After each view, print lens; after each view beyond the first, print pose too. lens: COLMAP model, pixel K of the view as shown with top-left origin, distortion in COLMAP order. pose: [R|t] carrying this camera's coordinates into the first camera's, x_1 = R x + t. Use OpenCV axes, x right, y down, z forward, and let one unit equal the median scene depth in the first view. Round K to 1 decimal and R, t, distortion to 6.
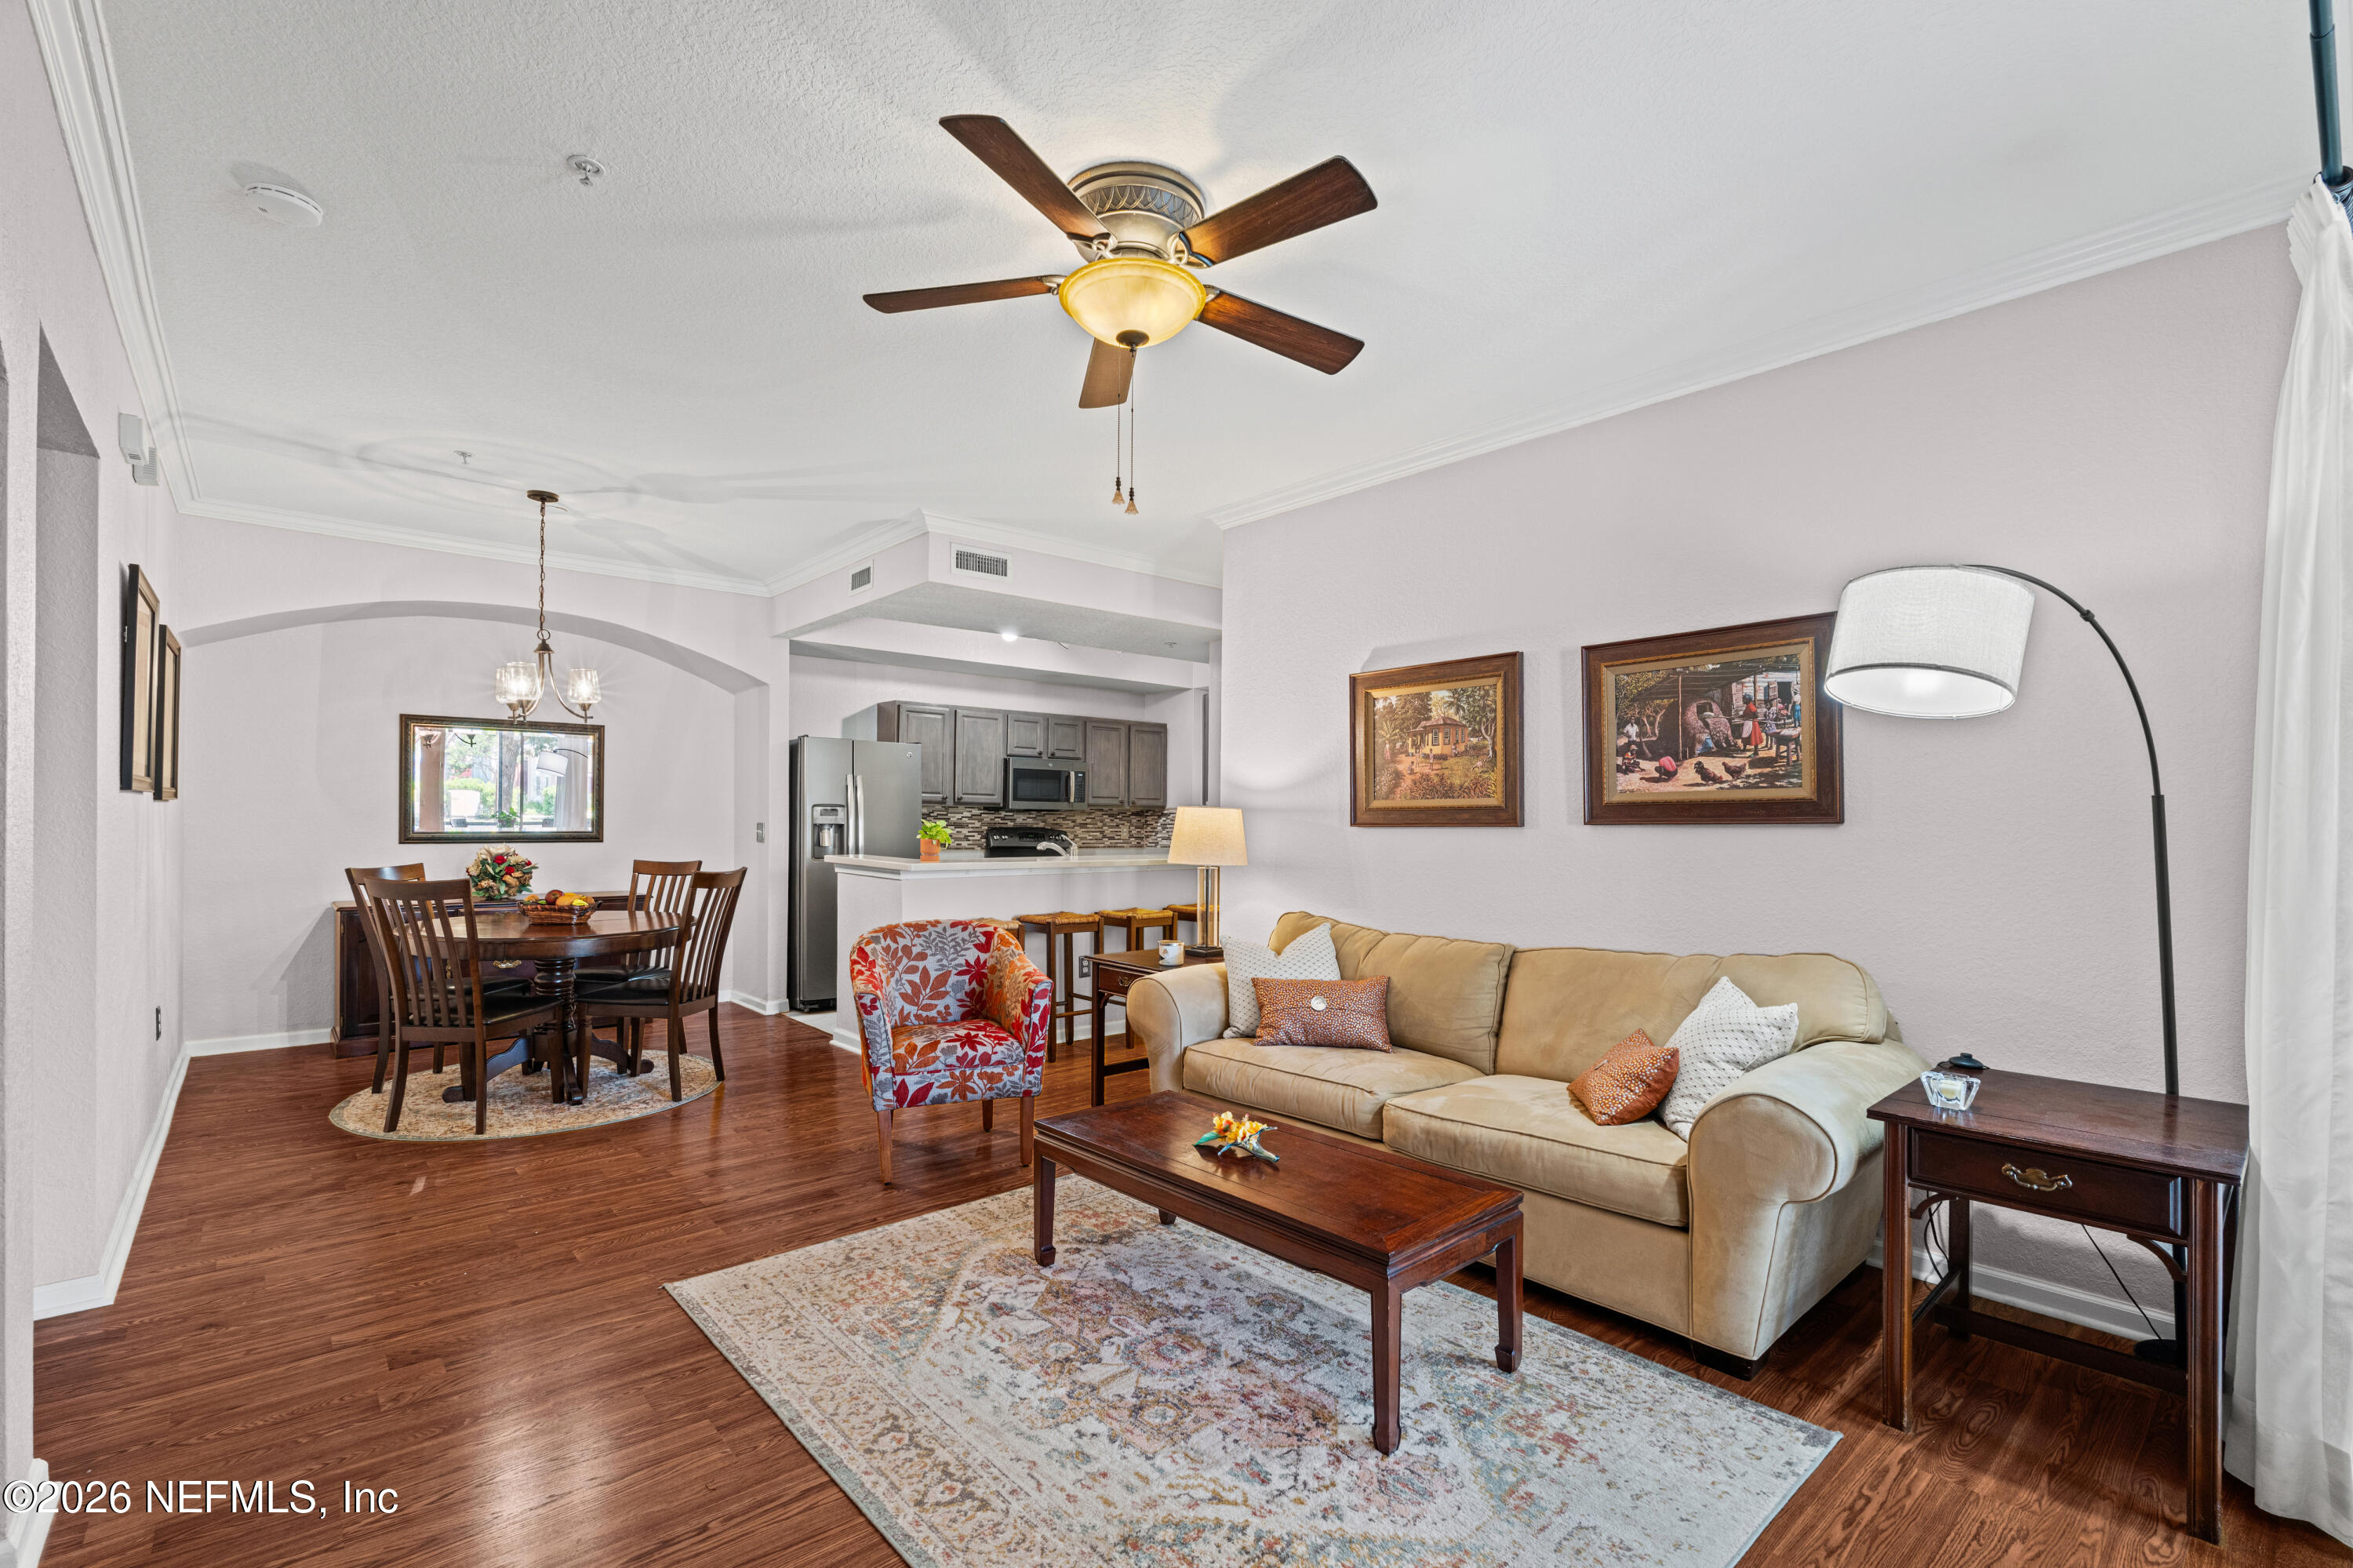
lens RADIAL K [[1045.8, 0, 1182.6], [0, 1045.8, 817.0], [0, 0, 1]] dist [-0.007337, 0.000529]
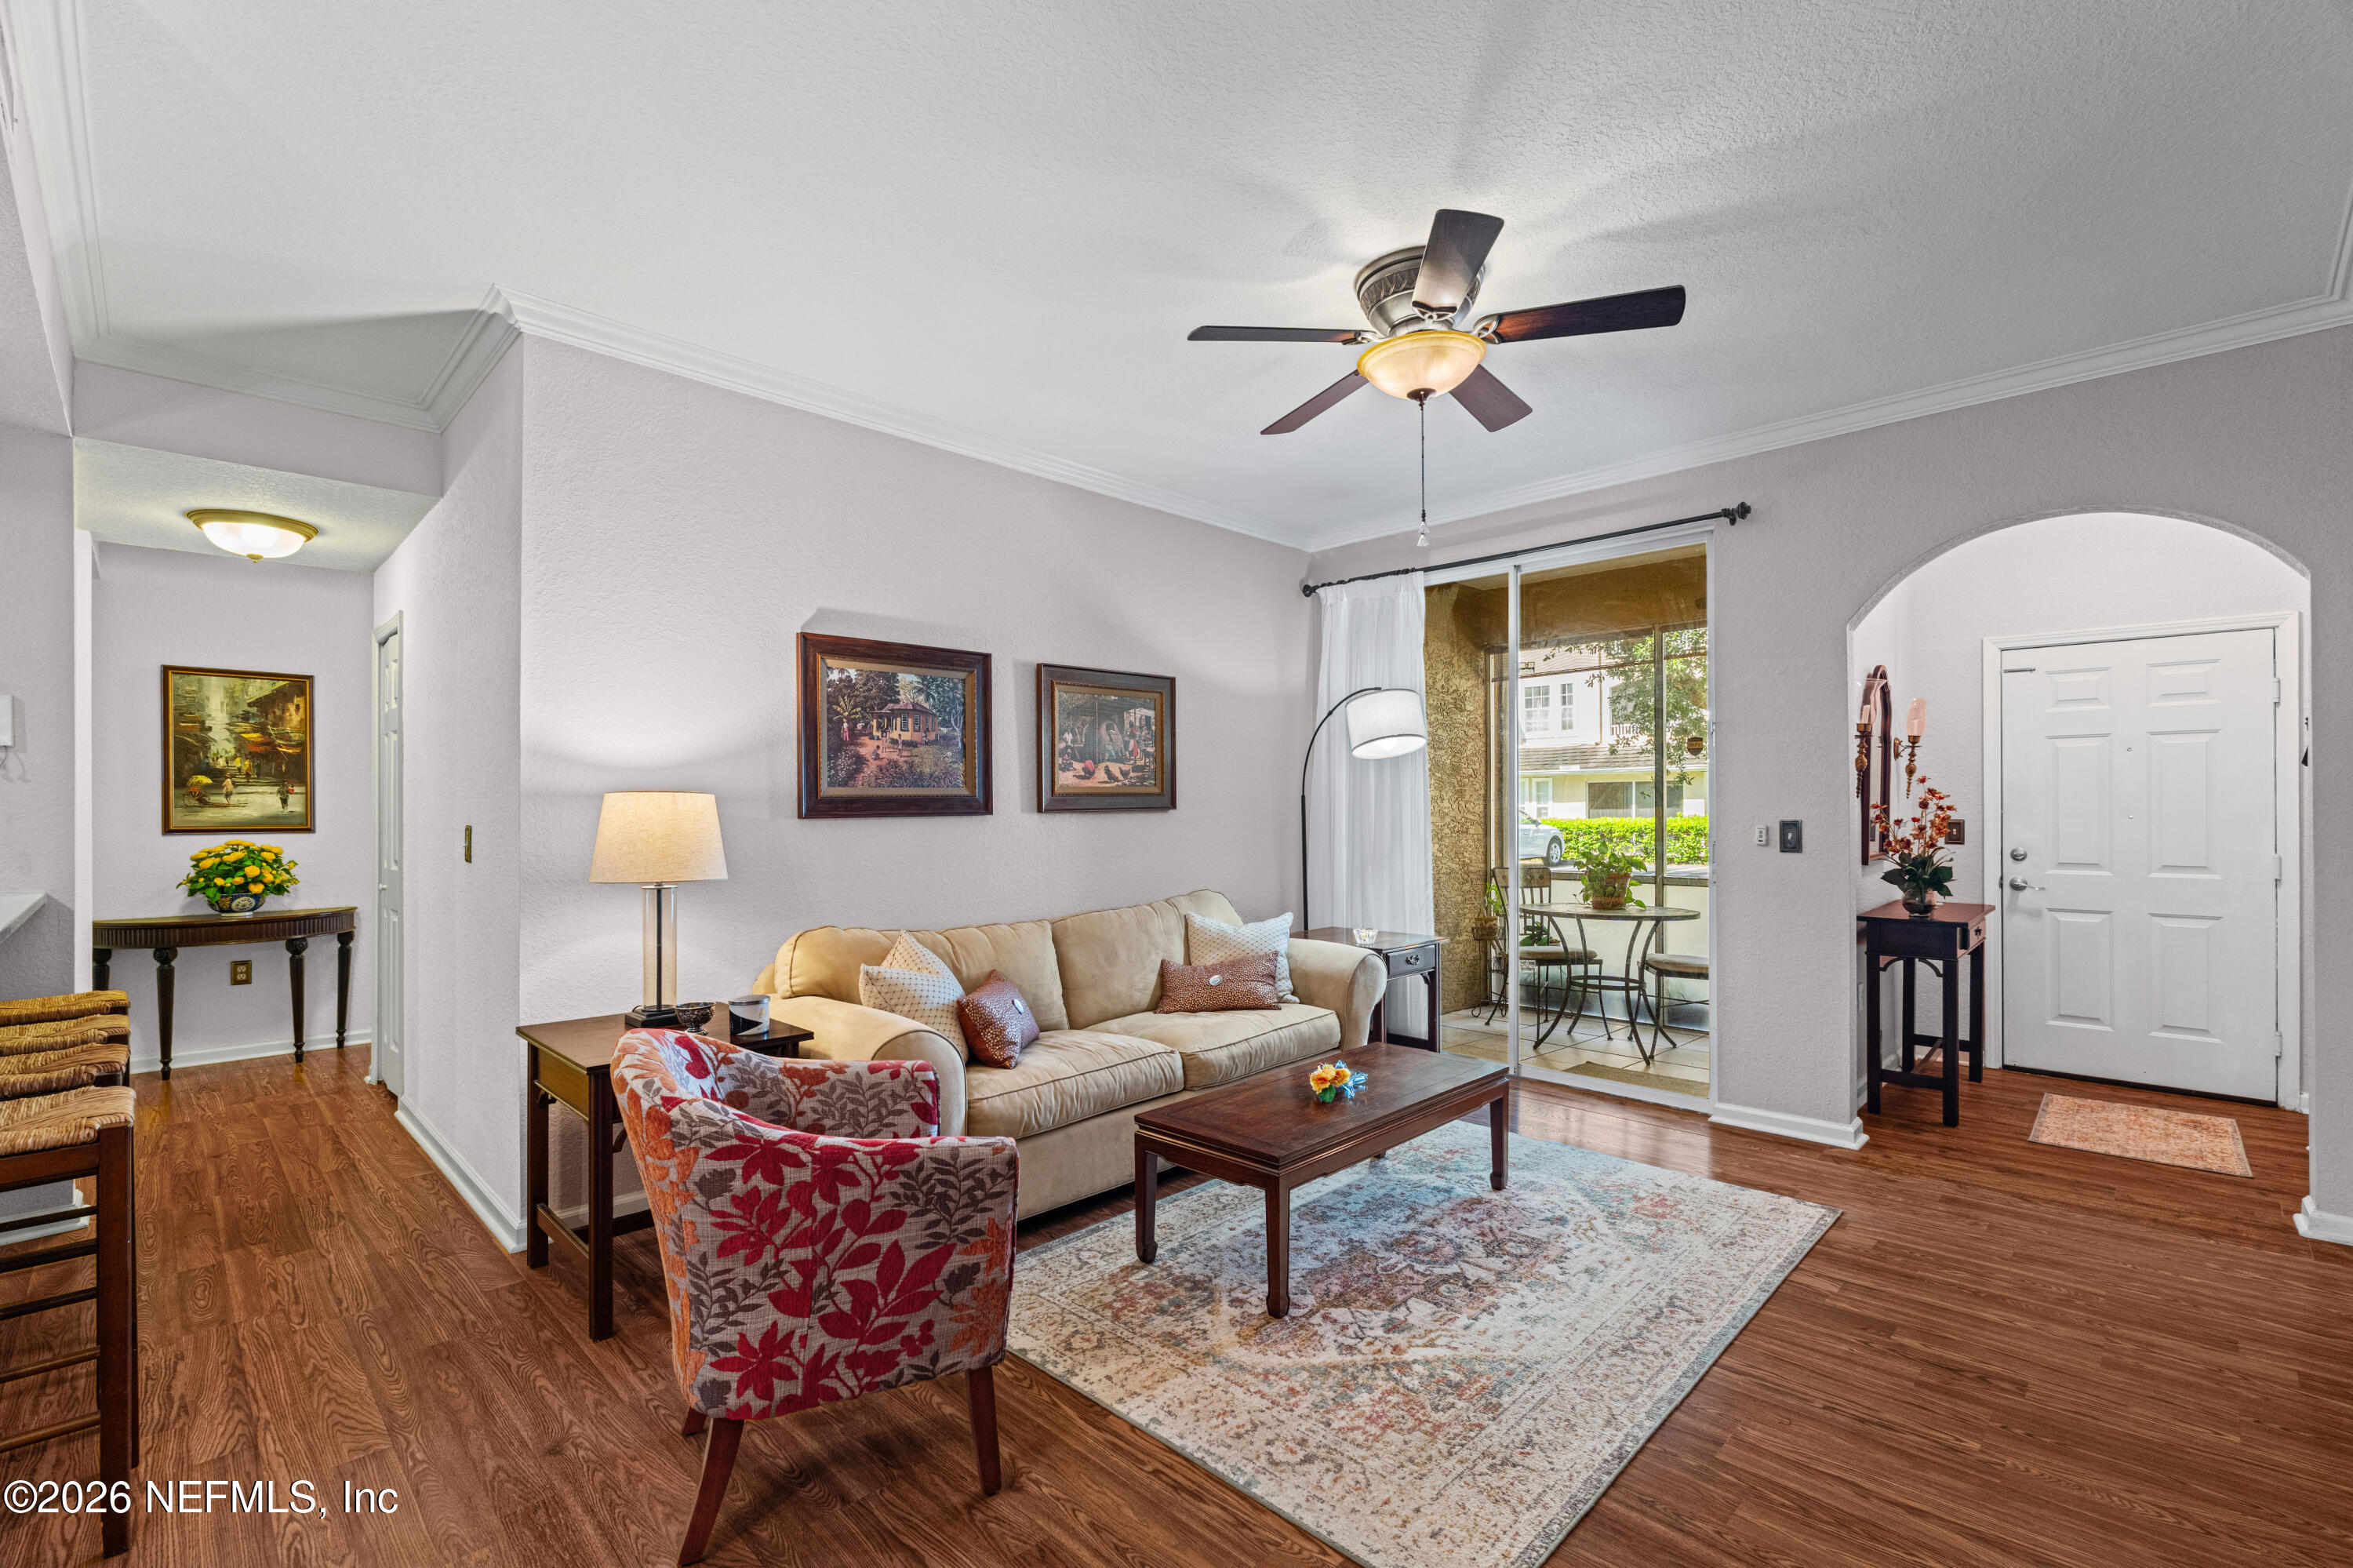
lens RADIAL K [[1038.3, 0, 1172.9], [0, 1038.3, 803.0], [0, 0, 1]] dist [-0.008497, 0.000273]
pose [[-0.065606, 0.000132, 0.997846, -0.671235], [0.001743, 0.999998, -0.000018, -0.002550], [-0.997844, 0.001738, -0.065607, 0.770942]]
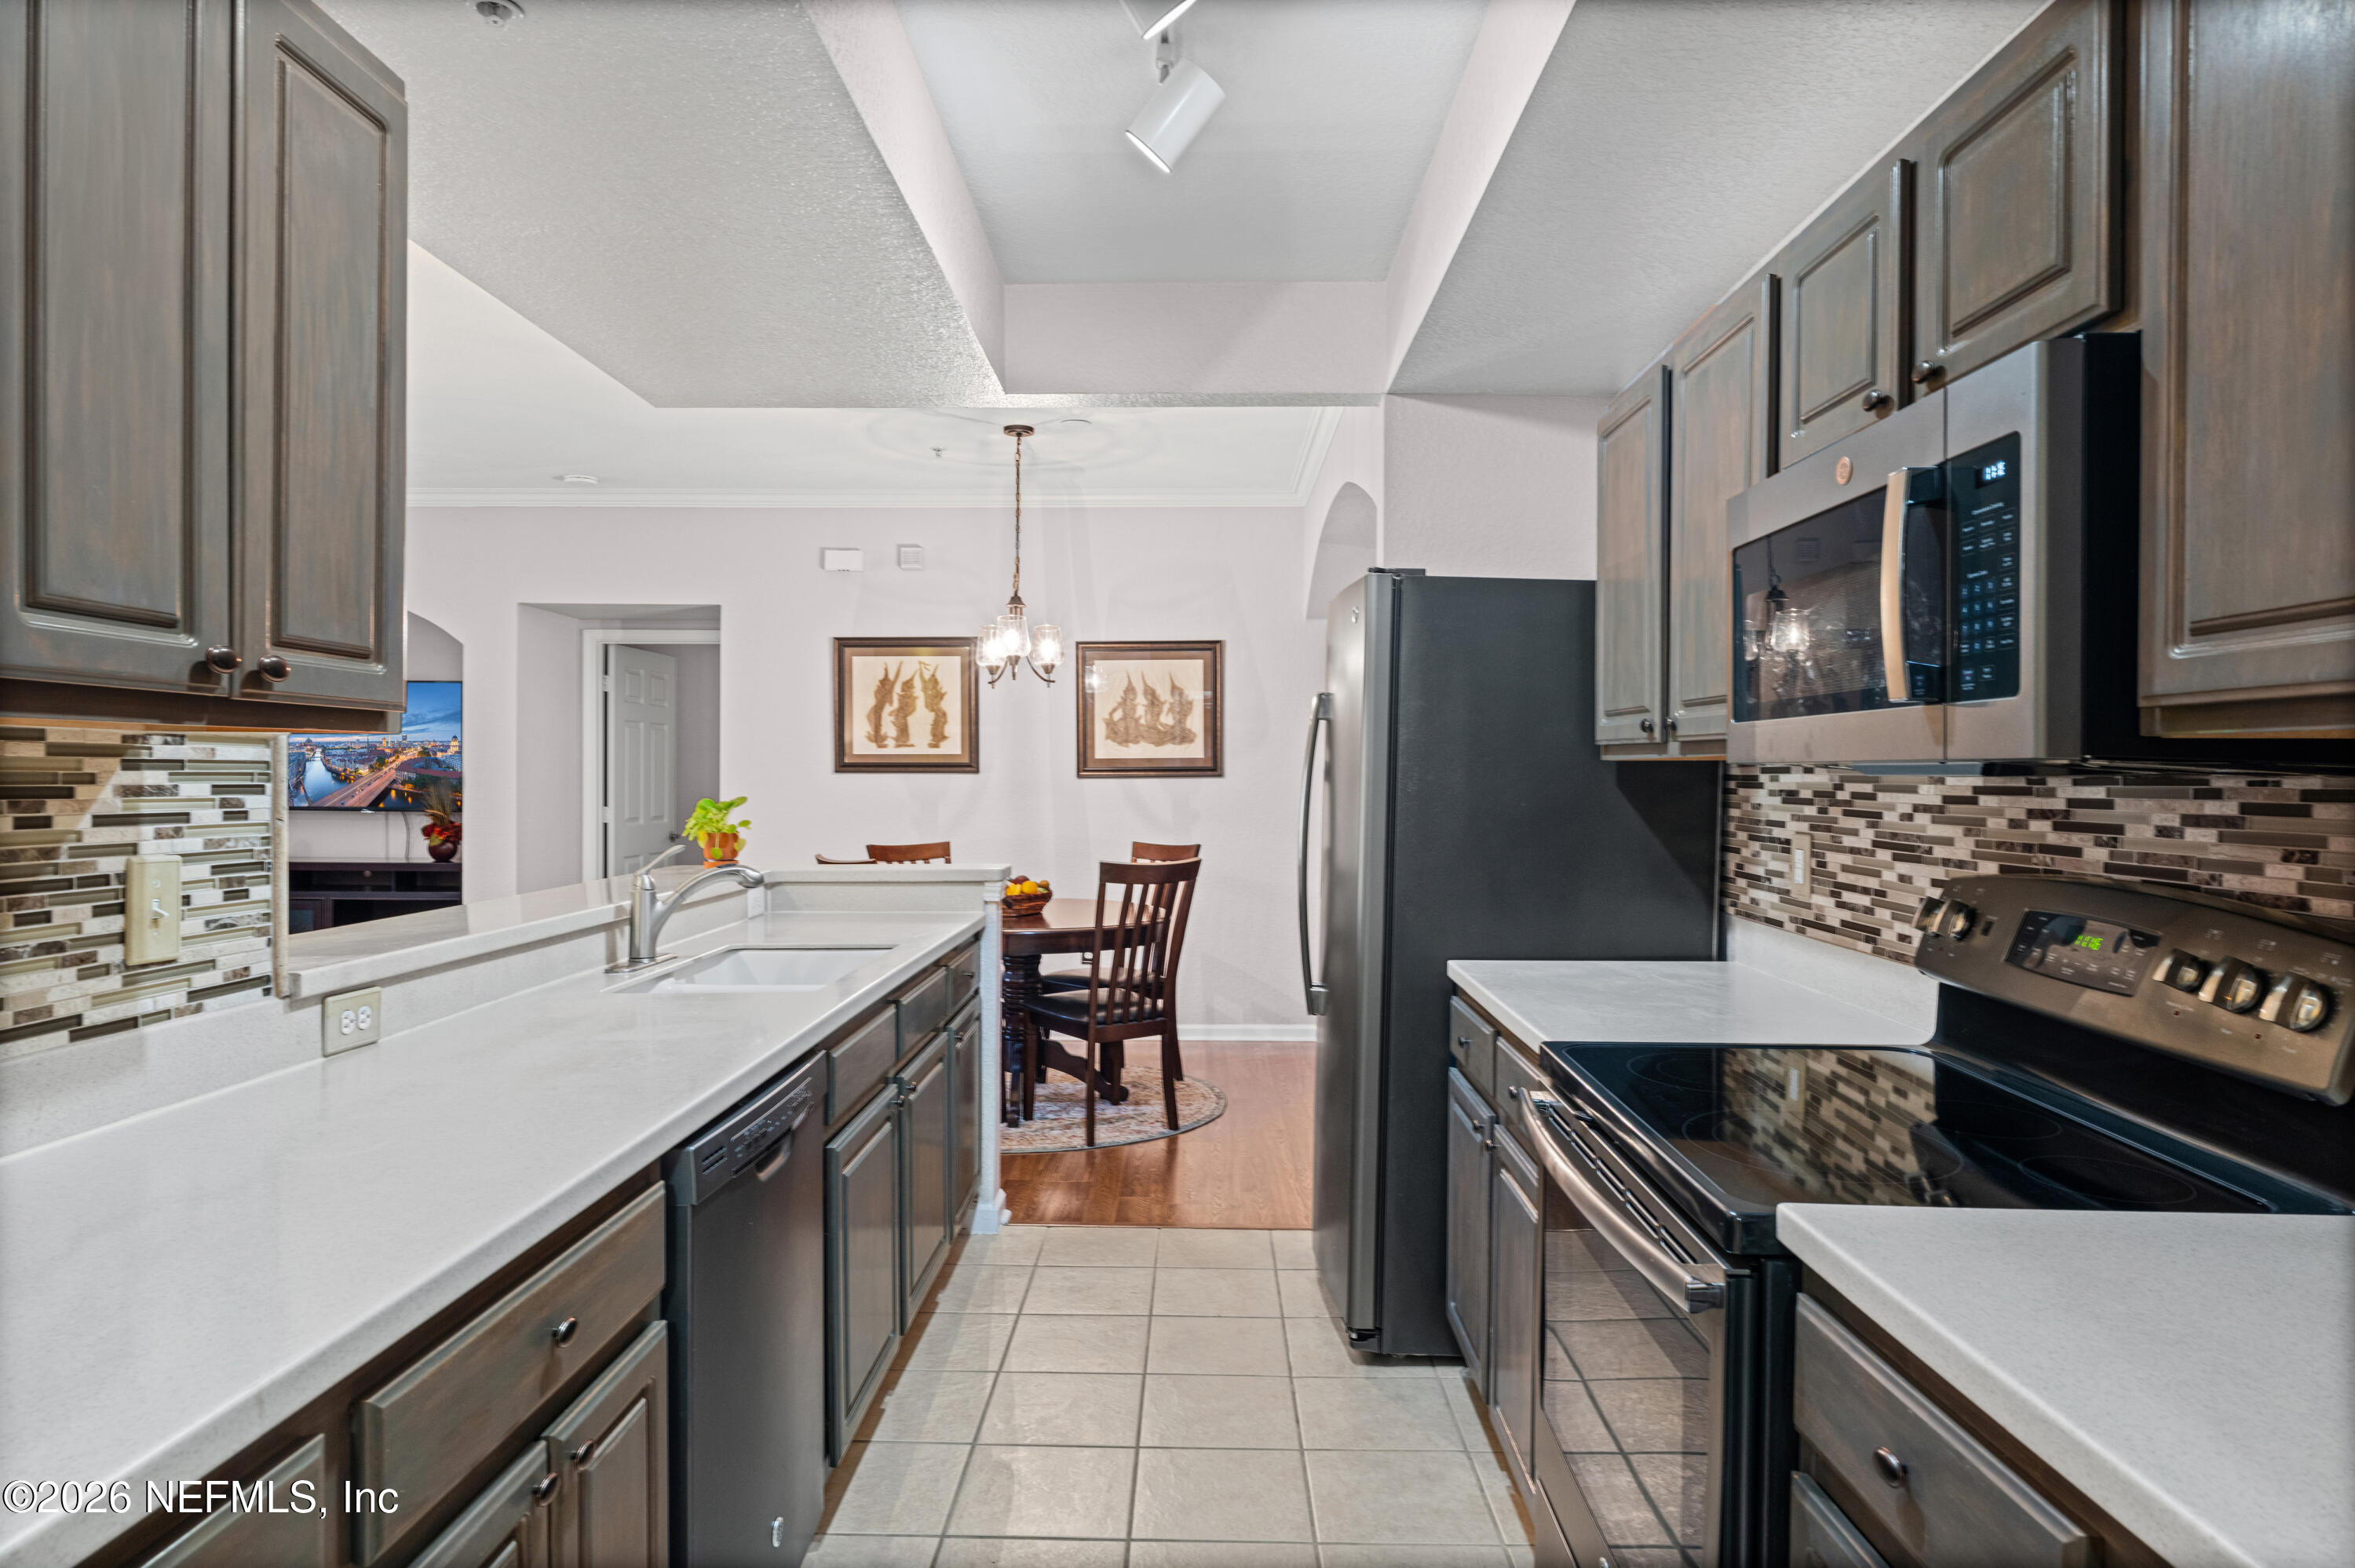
lens RADIAL K [[1364.3, 0, 1177.5], [0, 1364.3, 784.0], [0, 0, 1]] dist [-0.006515, 0.000125]
pose [[-0.676144, -0.006402, -0.736741, 0.161254], [-0.007443, 0.999971, -0.001858, -0.005706], [0.736731, 0.004227, -0.676172, 2.052211]]
